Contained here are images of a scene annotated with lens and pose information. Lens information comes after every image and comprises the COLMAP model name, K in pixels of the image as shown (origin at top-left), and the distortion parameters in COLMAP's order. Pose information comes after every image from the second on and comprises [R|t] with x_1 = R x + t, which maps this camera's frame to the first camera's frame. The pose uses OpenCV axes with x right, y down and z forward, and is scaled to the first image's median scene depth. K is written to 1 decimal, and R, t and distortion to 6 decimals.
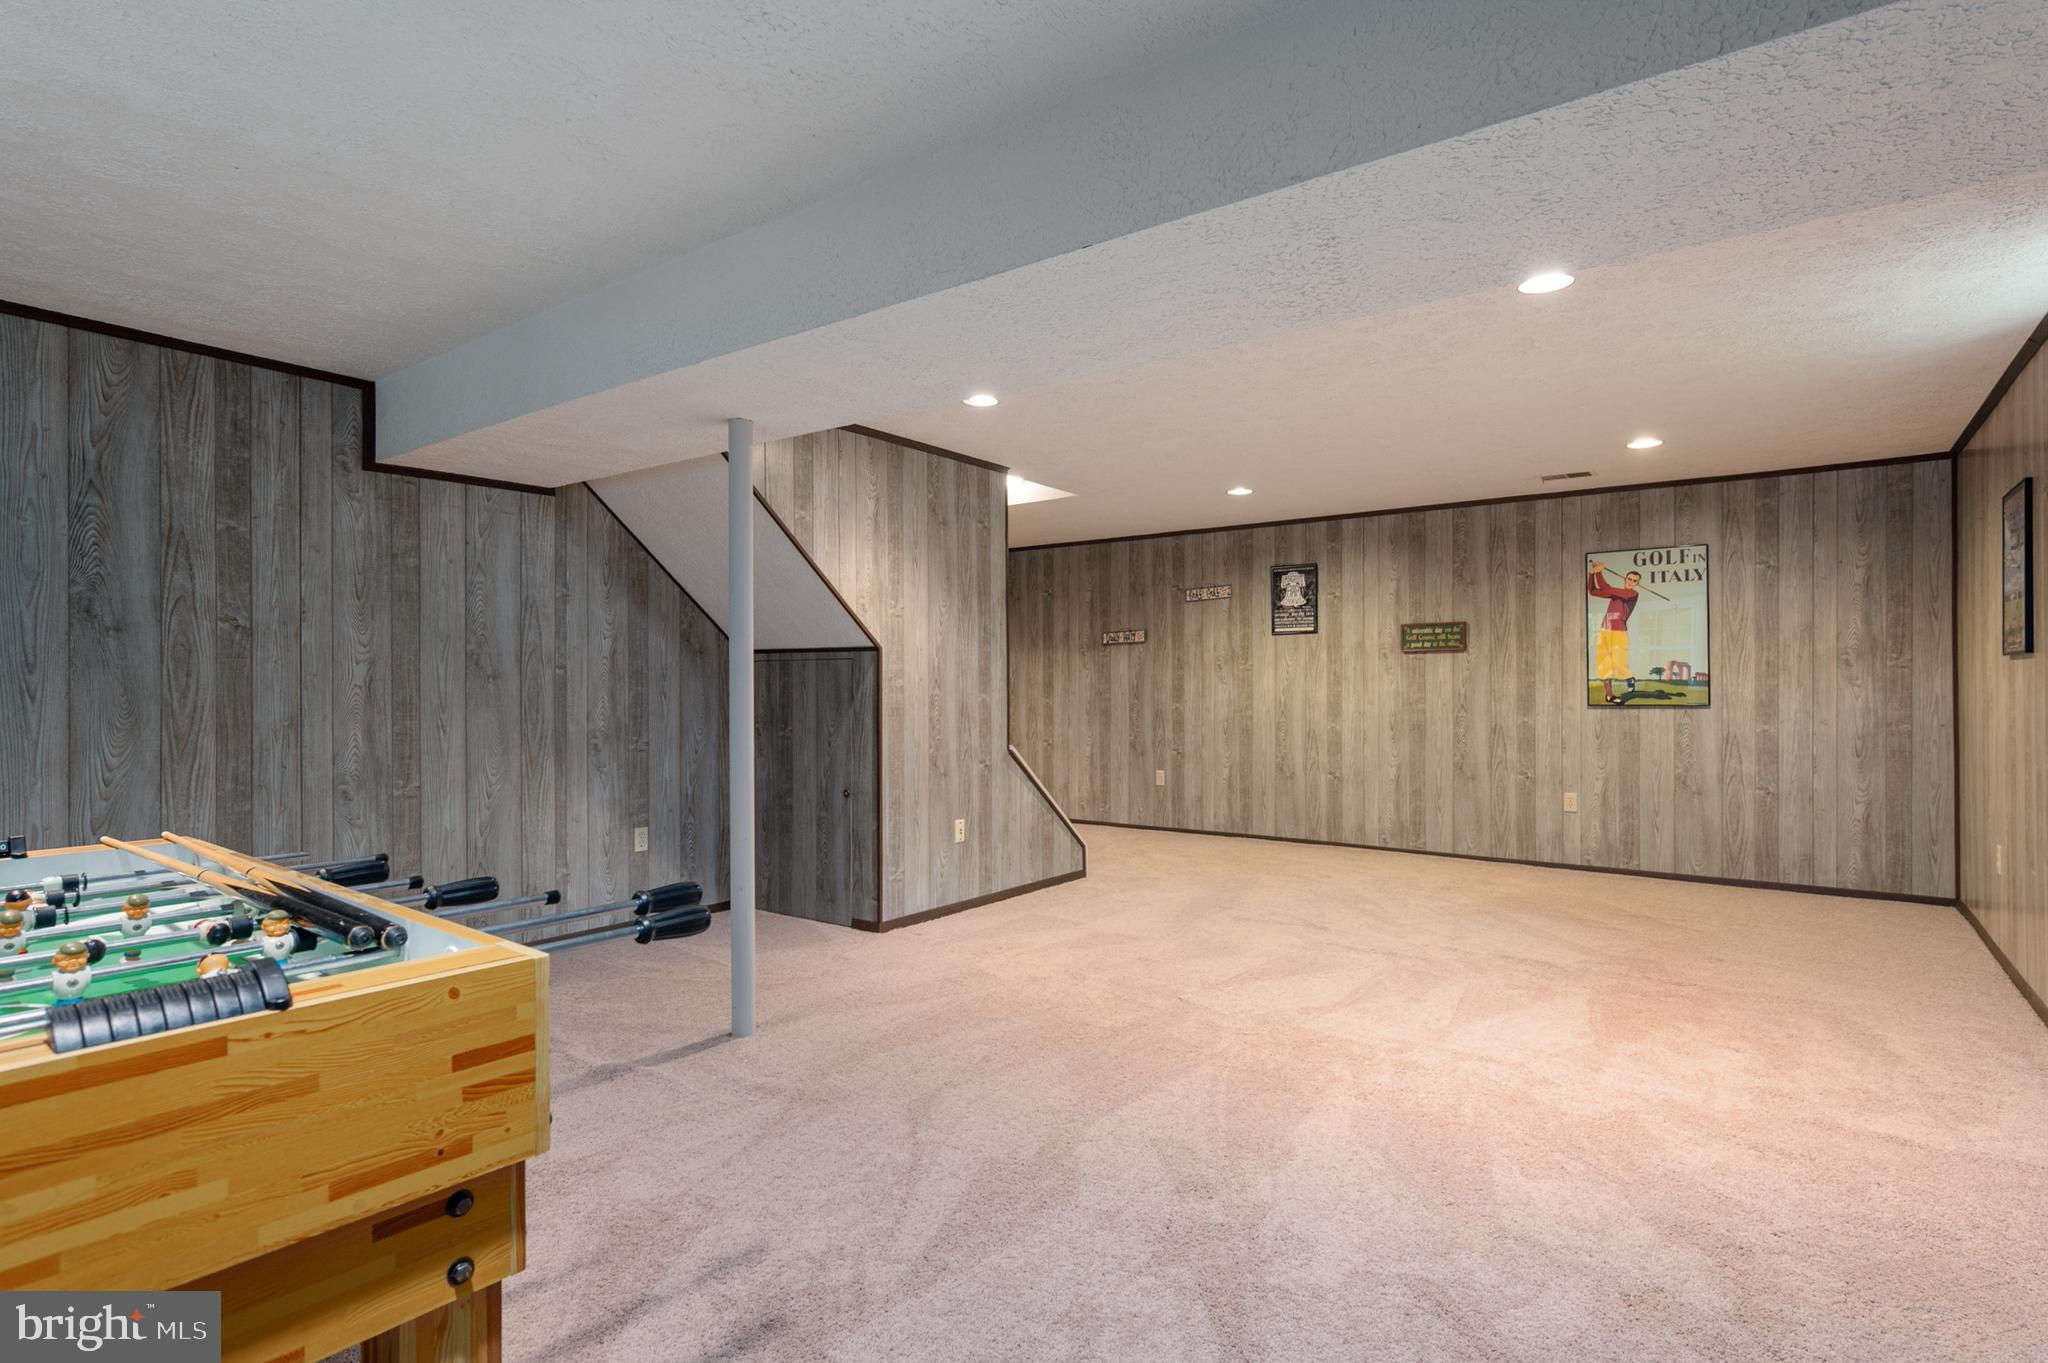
lens RADIAL K [[1014.5, 0, 1026.8], [0, 1014.5, 681.5], [0, 0, 1]] dist [0.001381, 0.000339]
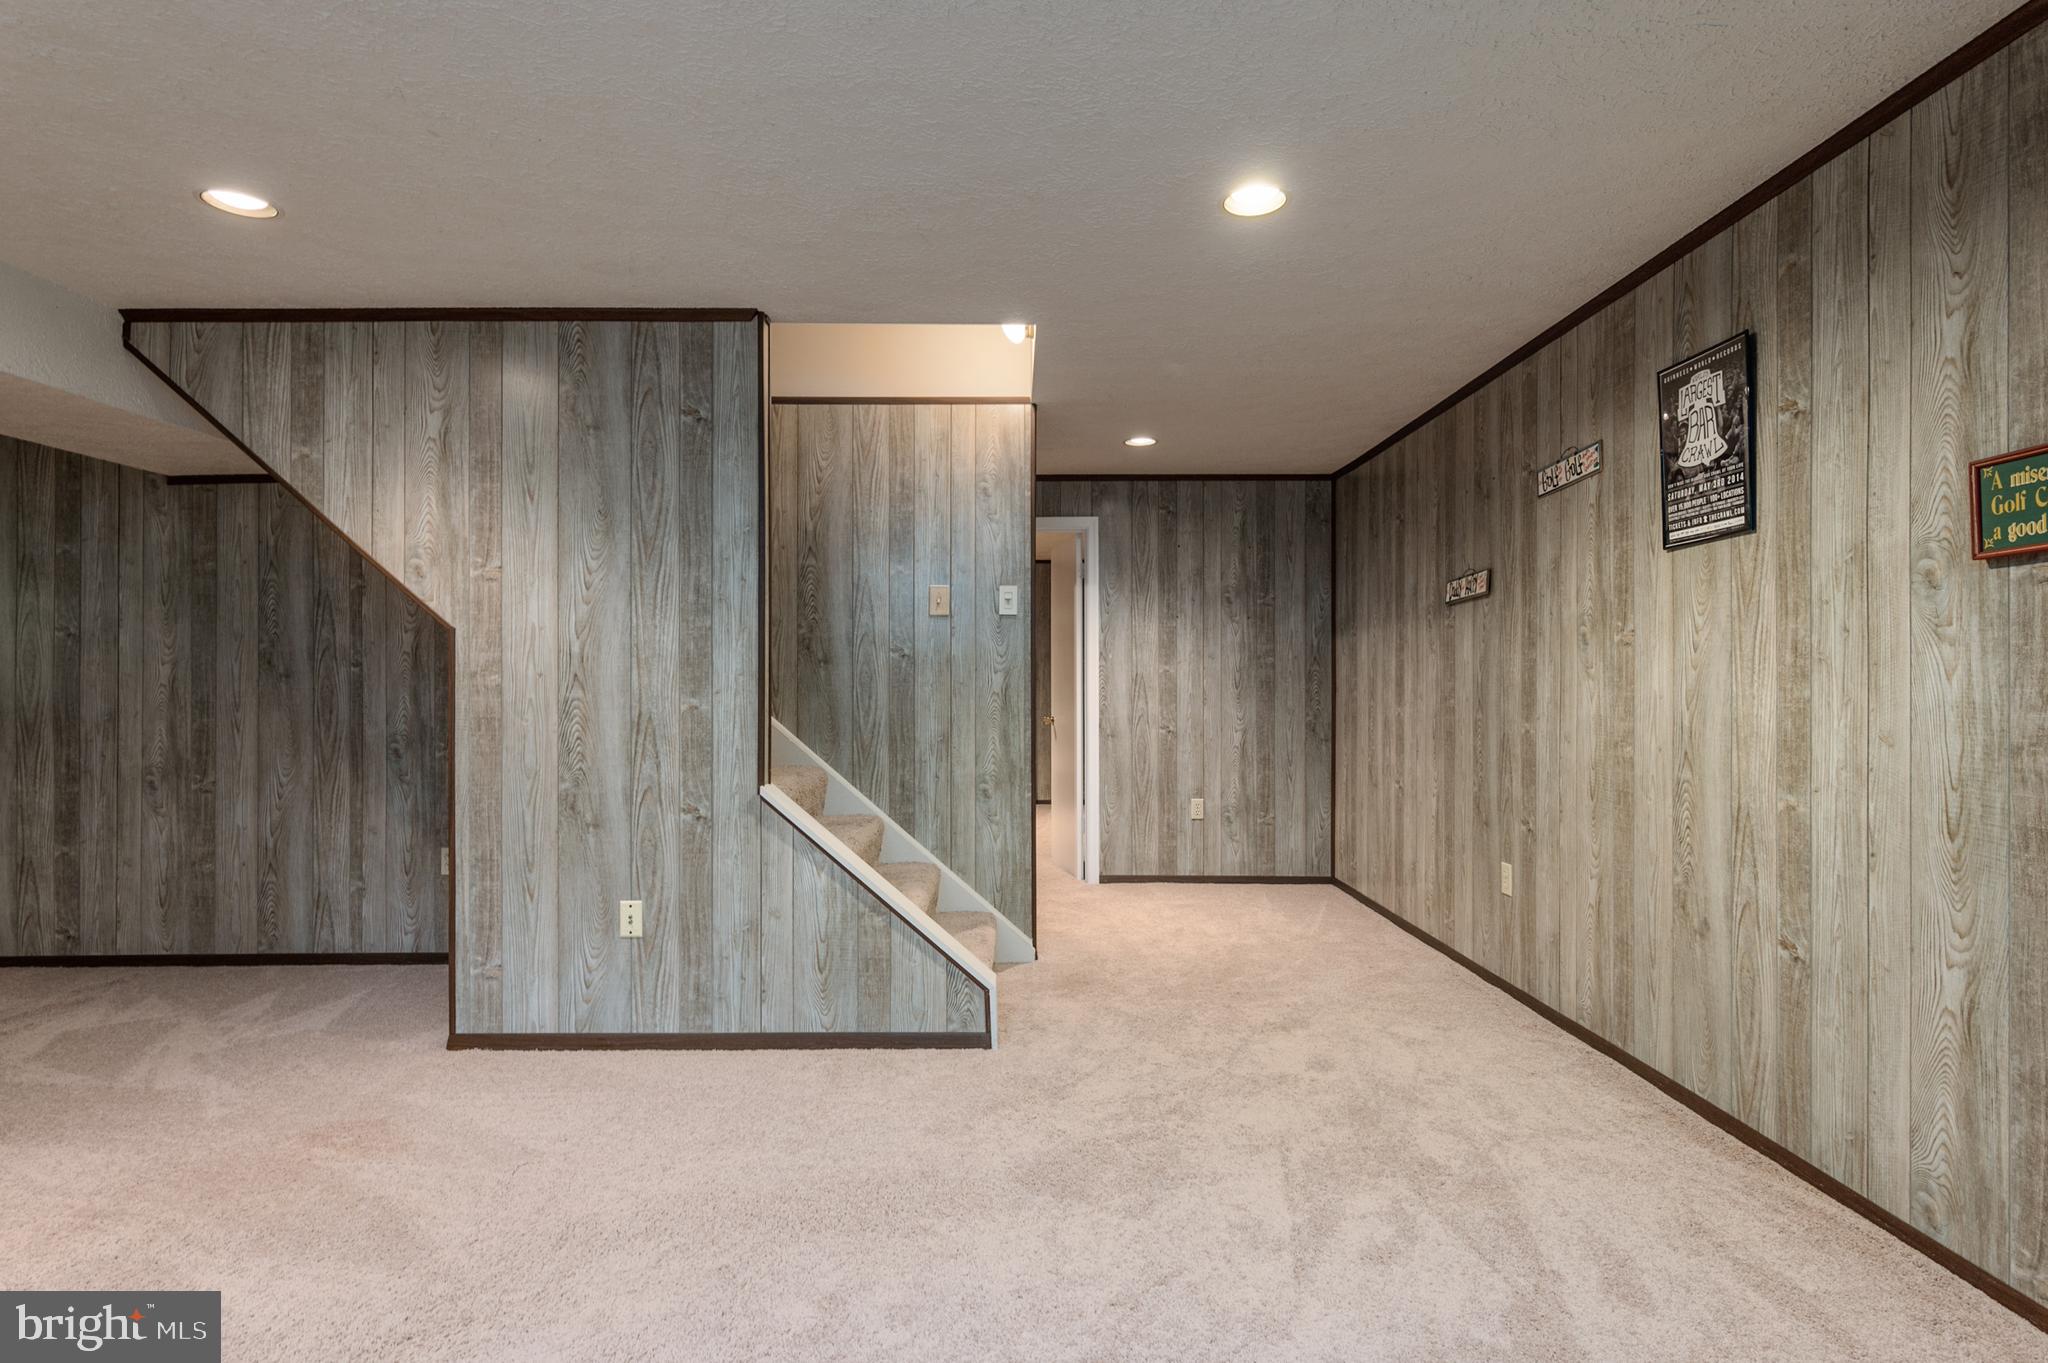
lens RADIAL K [[1014.5, 0, 1021.0], [0, 1014.5, 687.7], [0, 0, 1]] dist [0.001381, 0.000339]
pose [[0.598126, 0.001663, -0.801400, 0.580651], [0.003966, 0.999979, 0.005035, 0.004165], [0.801392, -0.006190, 0.598107, 0.831619]]
